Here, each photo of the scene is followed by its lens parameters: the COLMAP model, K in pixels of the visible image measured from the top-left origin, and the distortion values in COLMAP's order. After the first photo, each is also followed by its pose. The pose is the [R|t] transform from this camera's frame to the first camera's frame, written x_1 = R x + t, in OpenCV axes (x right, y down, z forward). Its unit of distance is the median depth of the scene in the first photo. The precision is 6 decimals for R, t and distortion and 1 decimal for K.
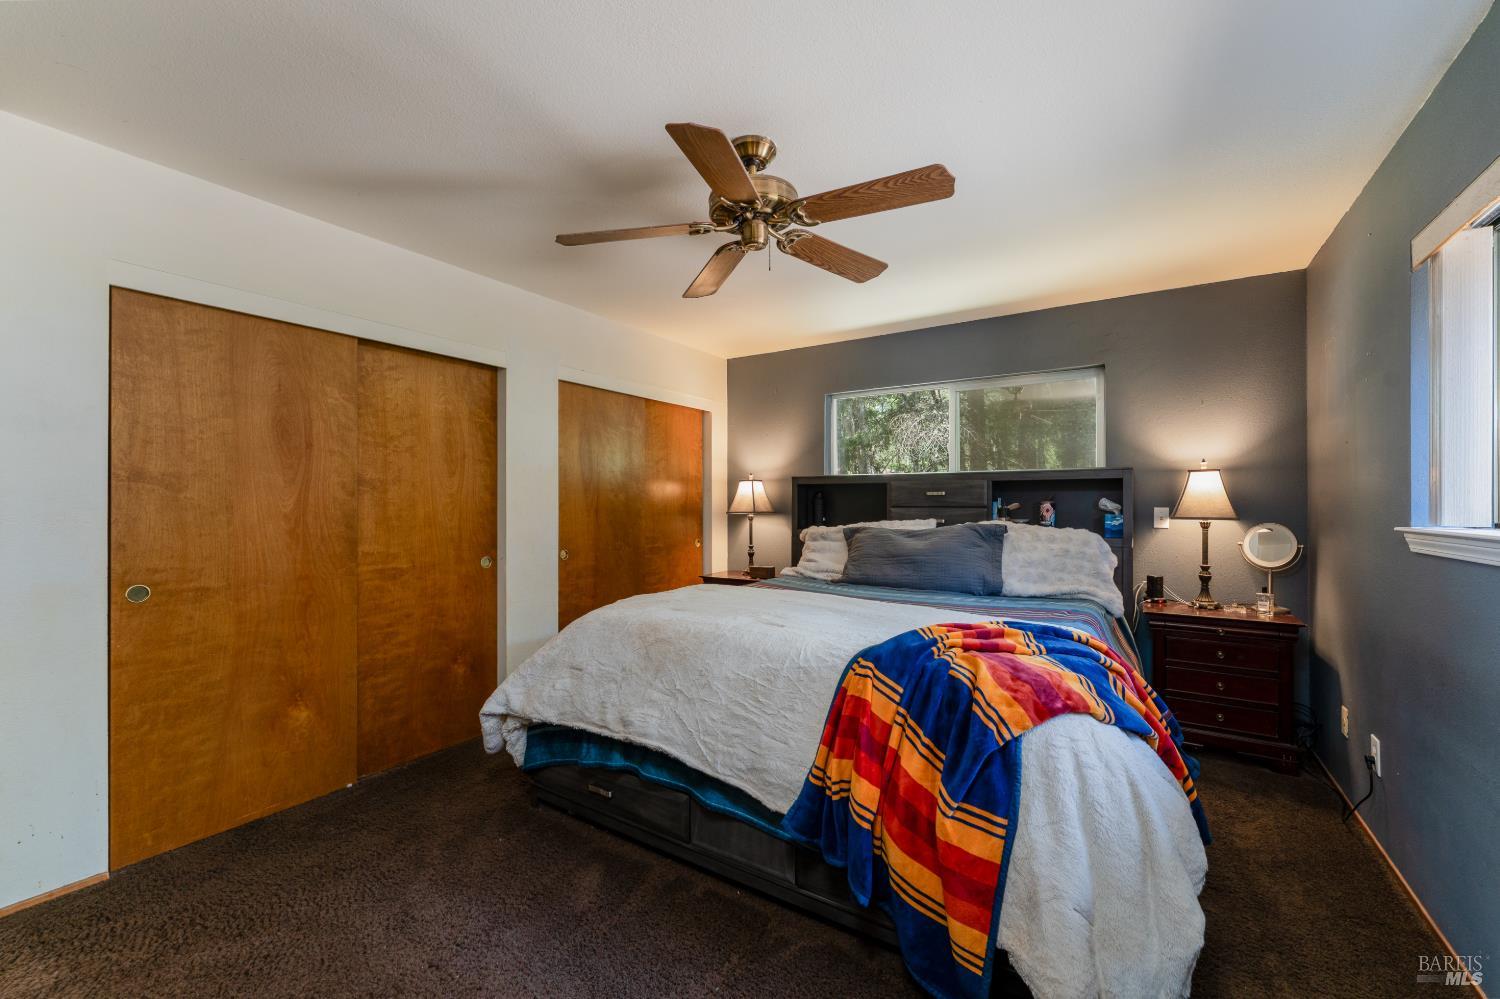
lens RADIAL K [[600.1, 0, 750.0], [0, 600.1, 499.5], [0, 0, 1]] dist [0.000088, -0.000002]
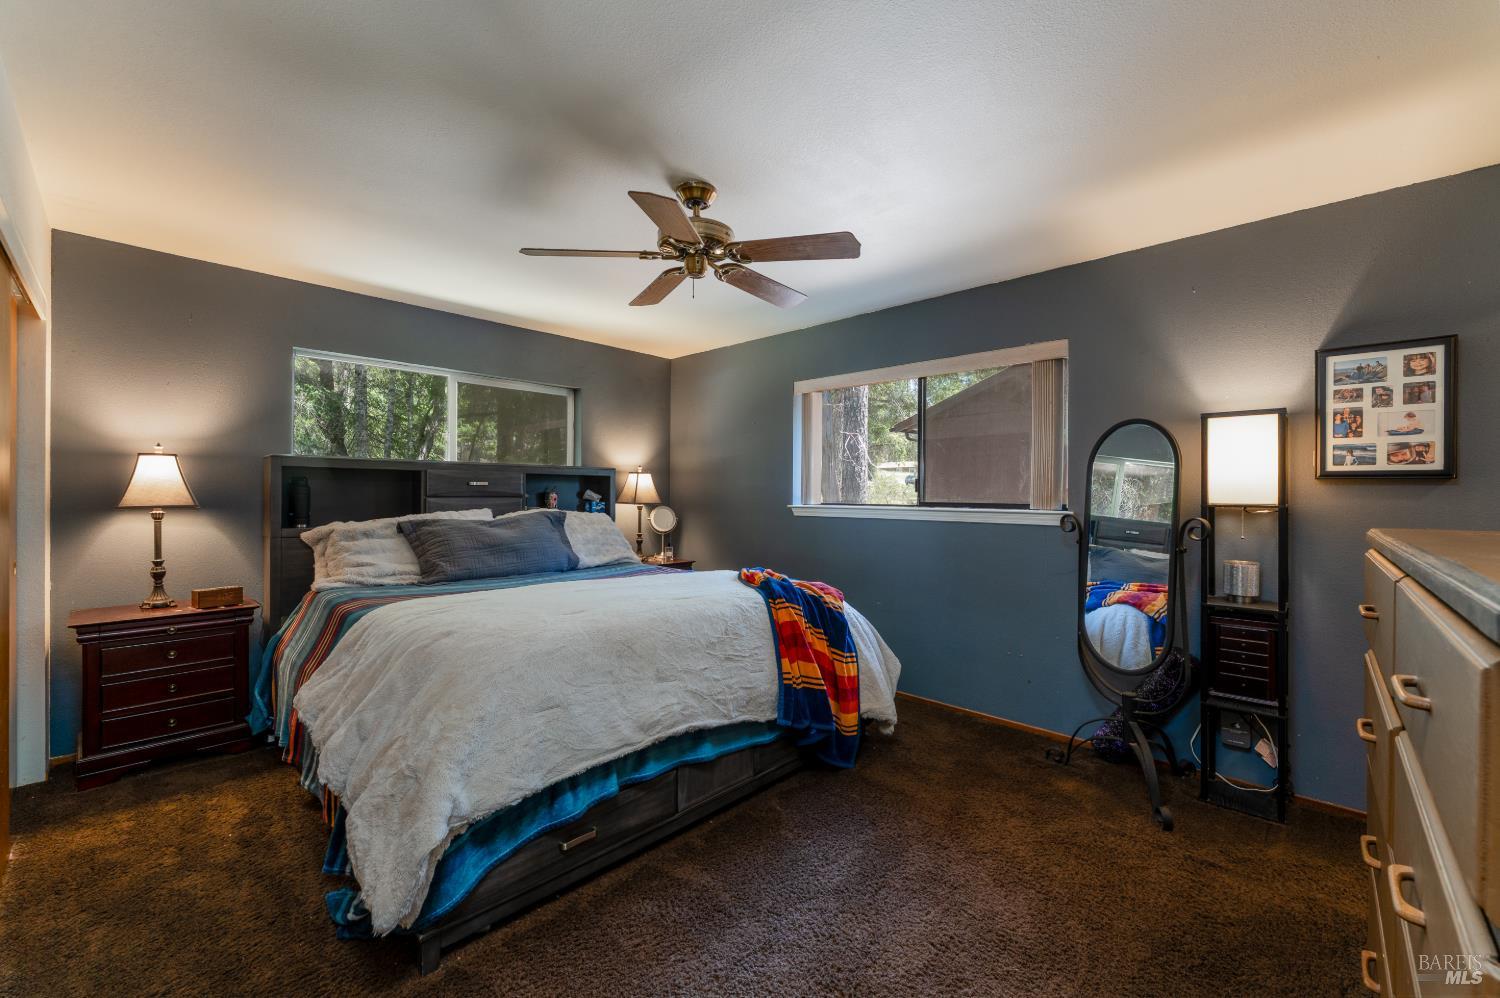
lens RADIAL K [[600.1, 0, 750.0], [0, 600.1, 499.0], [0, 0, 1]] dist [0.000088, -0.000002]
pose [[0.187502, -0.006174, 0.982245, -0.722056], [-0.011405, 0.999899, 0.008462, 0.003154], [-0.982198, -0.012789, 0.187413, 0.439112]]
